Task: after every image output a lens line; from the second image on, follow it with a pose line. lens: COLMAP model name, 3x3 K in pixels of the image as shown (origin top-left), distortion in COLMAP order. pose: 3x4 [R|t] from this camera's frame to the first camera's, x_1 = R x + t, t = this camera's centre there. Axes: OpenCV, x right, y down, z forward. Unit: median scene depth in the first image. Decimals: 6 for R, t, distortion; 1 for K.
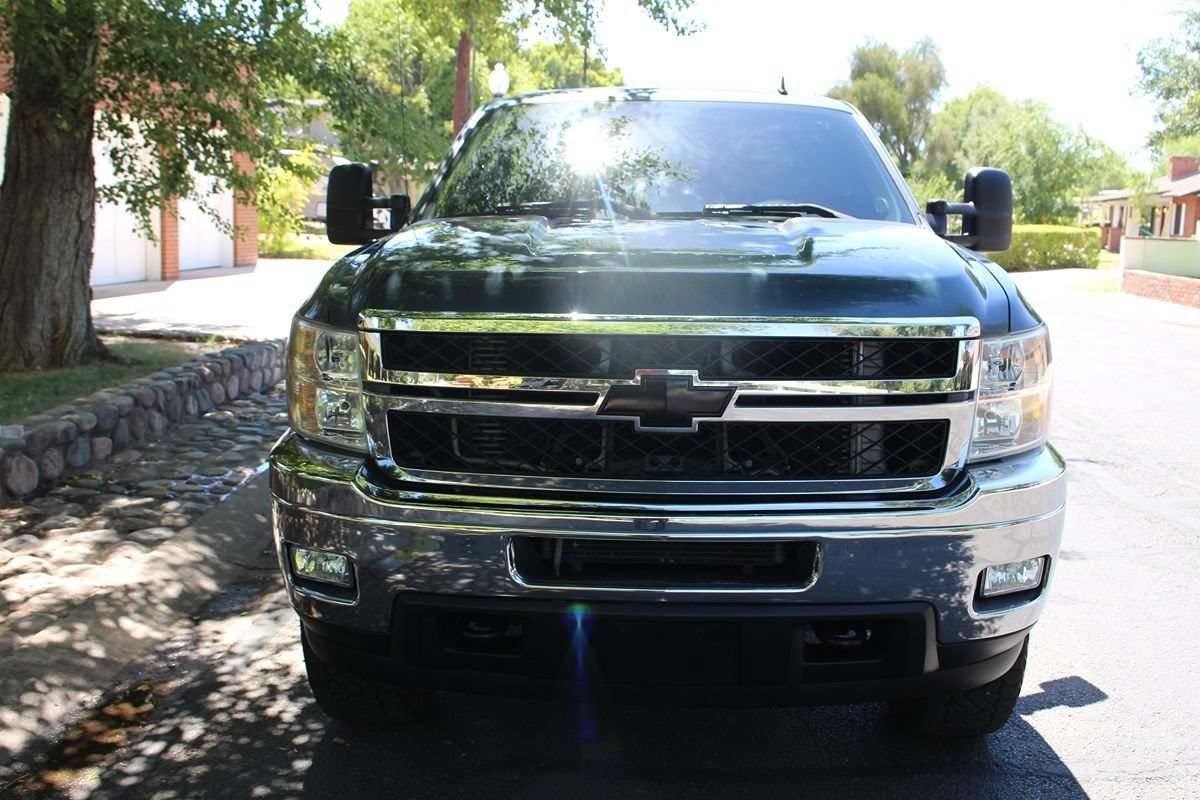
lens RADIAL K [[1268.5, 0, 580.8], [0, 1268.5, 403.7], [0, 0, 1]] dist [-0.113540, 0.014841]
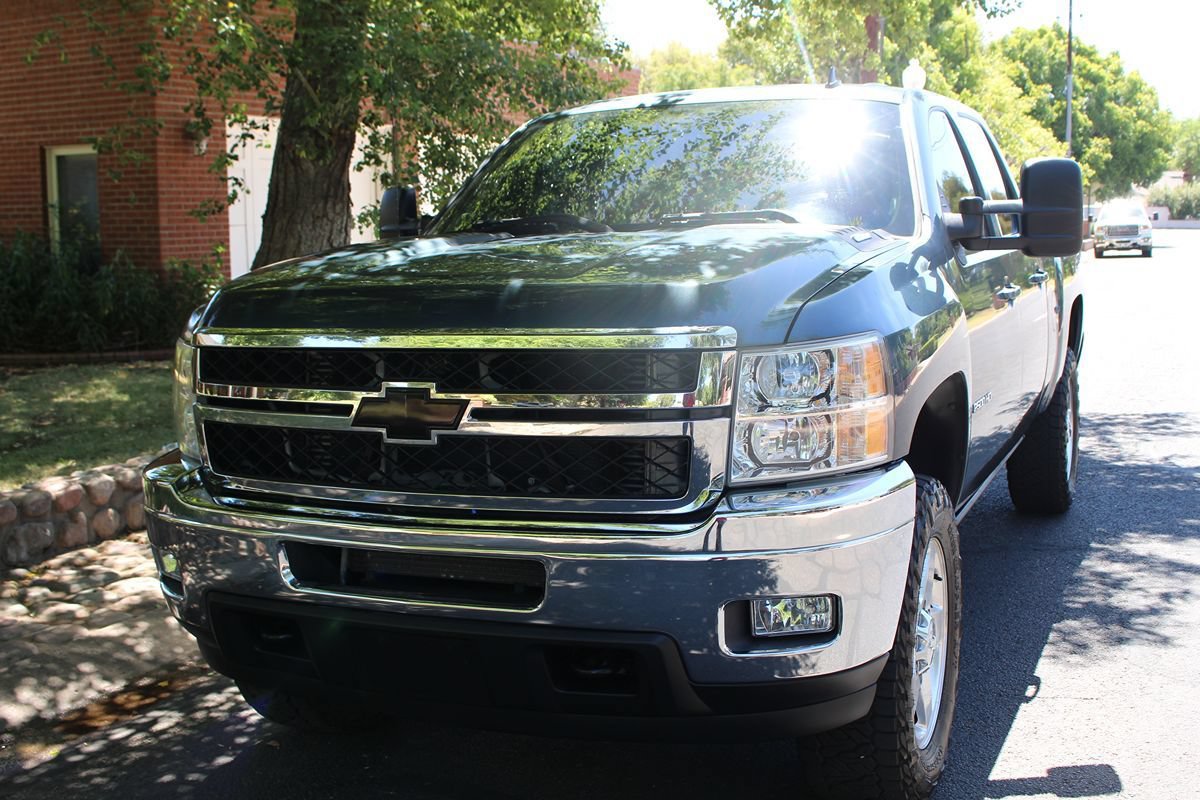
lens RADIAL K [[1434.9, 0, 600.0], [0, 1434.9, 400.0], [0, 0, 1]] dist [-0.125027, 0.026353]
pose [[0.931505, 0.008563, -0.363627, 0.414726], [-0.020030, 0.999413, -0.027775, 0.010530], [0.363176, 0.033156, 0.931130, -0.003277]]
